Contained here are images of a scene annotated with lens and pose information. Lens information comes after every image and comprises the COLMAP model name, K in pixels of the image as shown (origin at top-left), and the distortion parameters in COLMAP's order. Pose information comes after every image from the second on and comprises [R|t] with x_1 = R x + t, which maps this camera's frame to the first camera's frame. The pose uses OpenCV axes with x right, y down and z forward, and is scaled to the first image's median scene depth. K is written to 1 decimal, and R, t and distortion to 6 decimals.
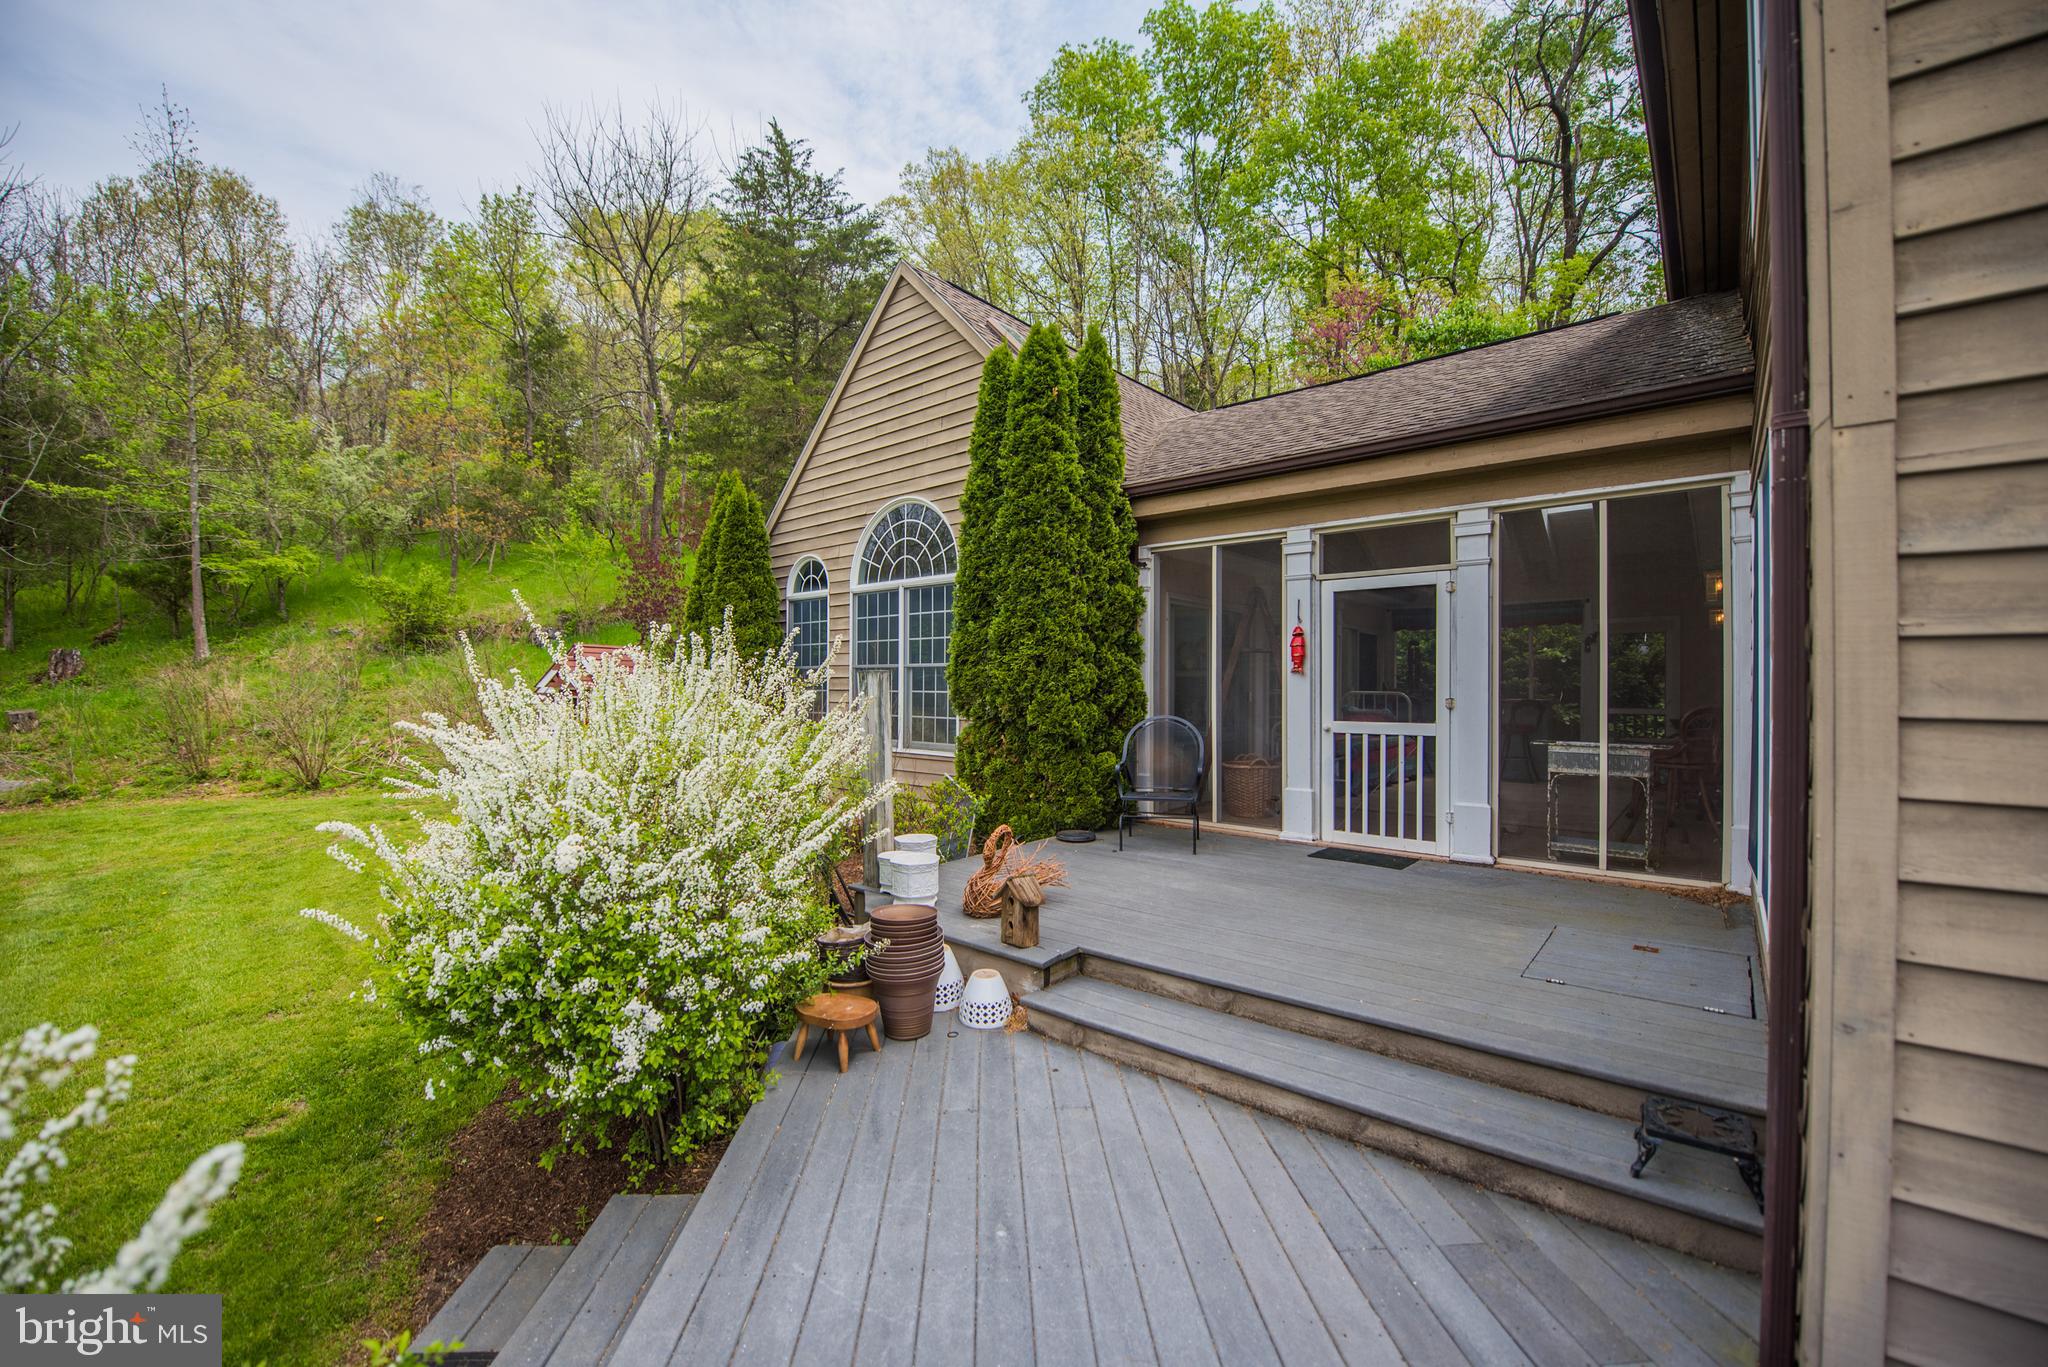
lens RADIAL K [[813.1, 0, 1024.0], [0, 813.1, 683.5], [0, 0, 1]] dist [-0.015249, -0.002757]
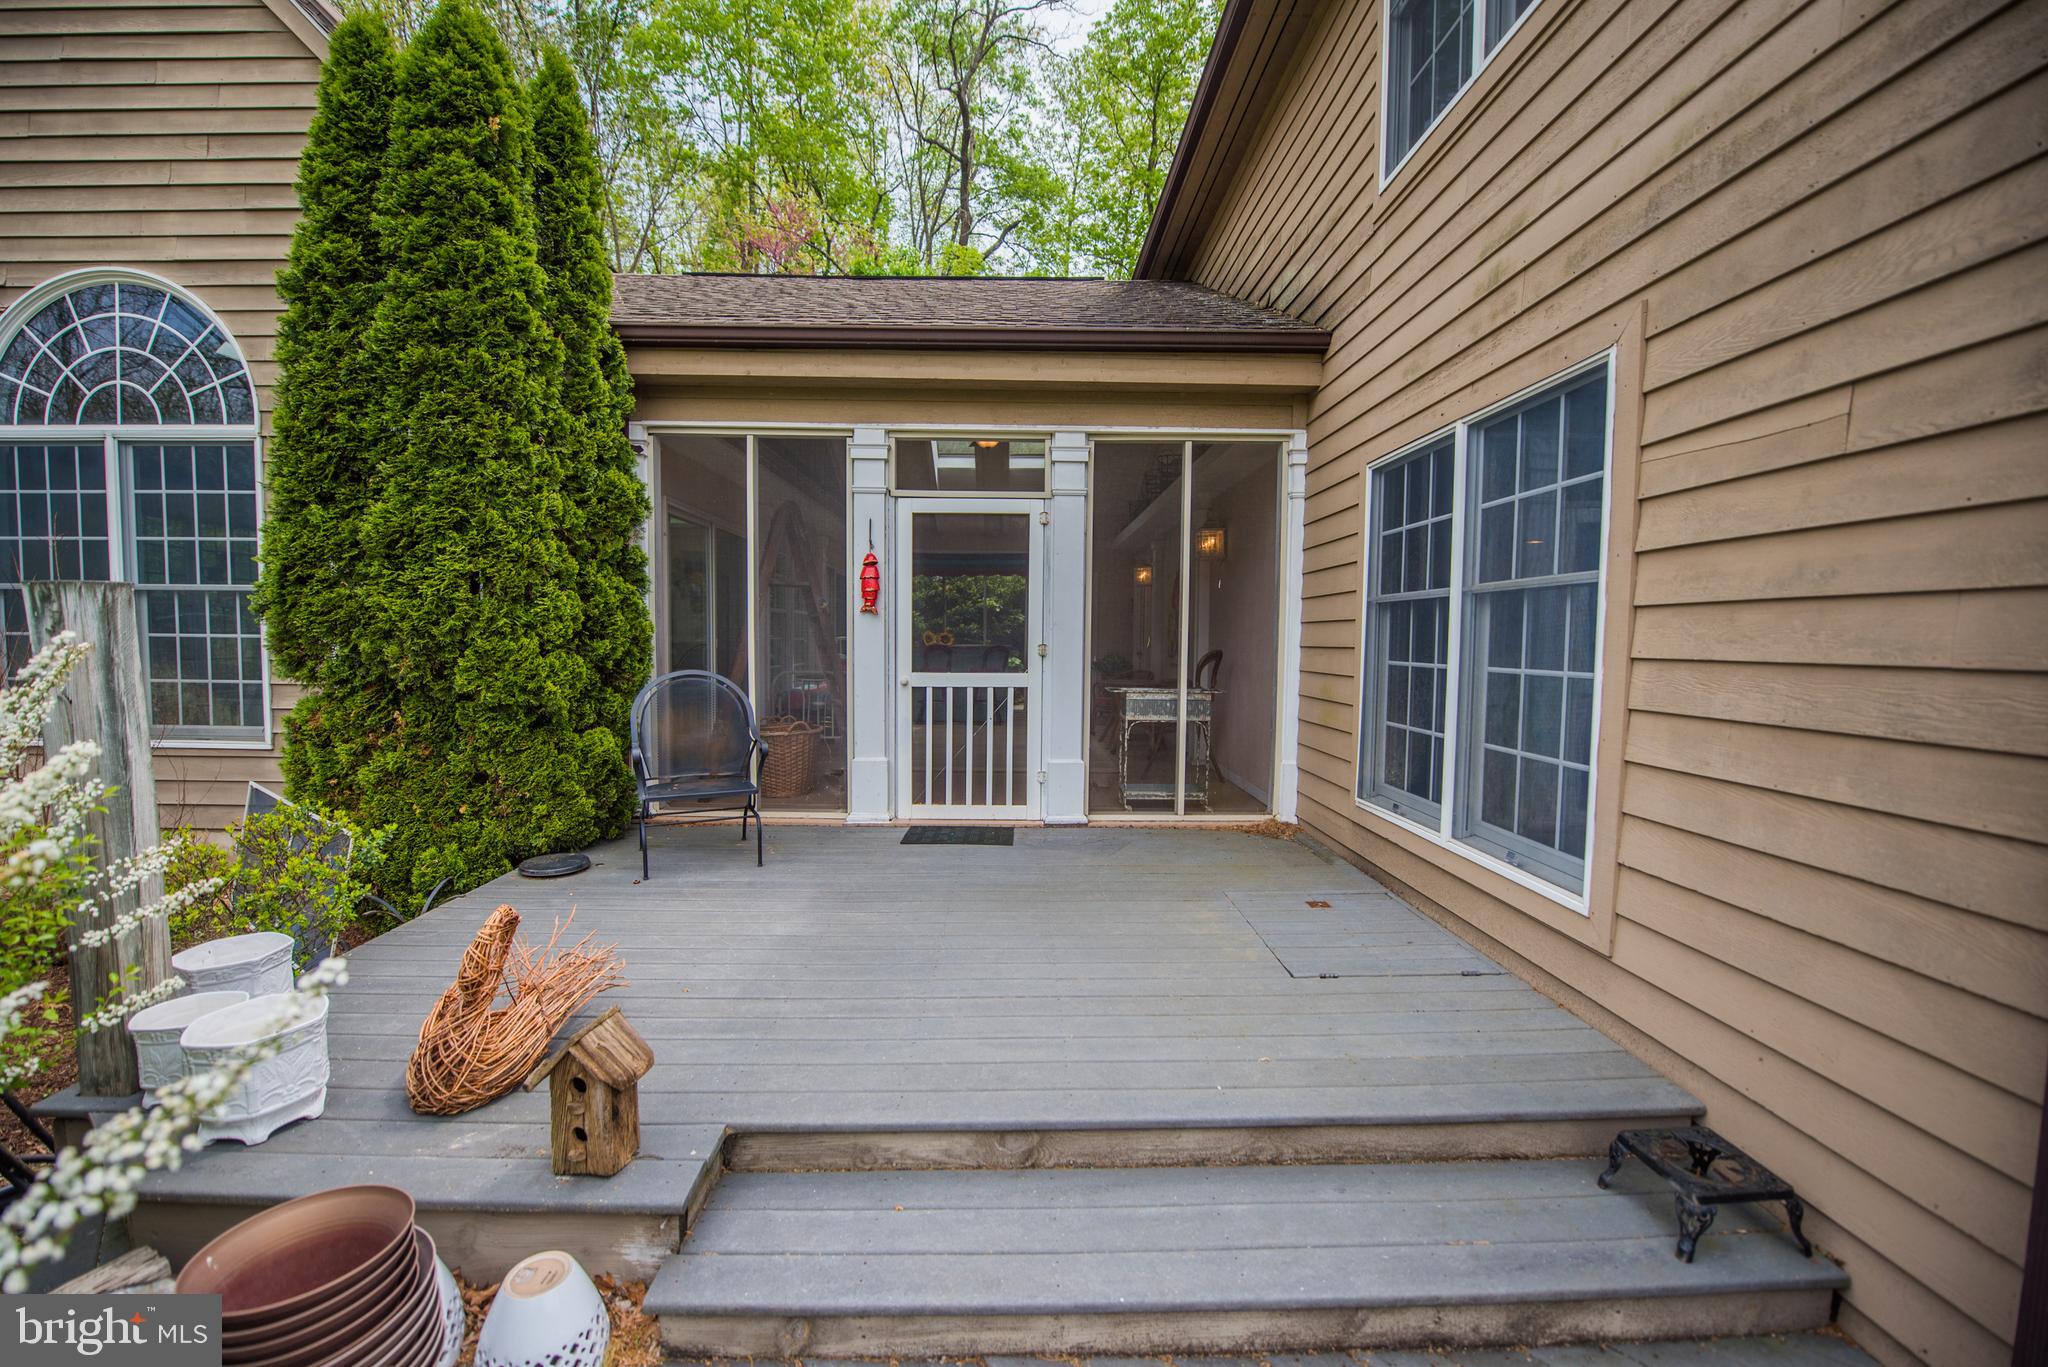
lens RADIAL K [[813.1, 0, 1024.0], [0, 813.1, 683.5], [0, 0, 1]] dist [-0.015249, -0.002757]
pose [[0.749991, -0.034427, 0.660552, -0.071311], [-0.009780, 0.997958, 0.063116, 0.004245], [-0.661376, -0.053797, 0.748123, 0.295179]]
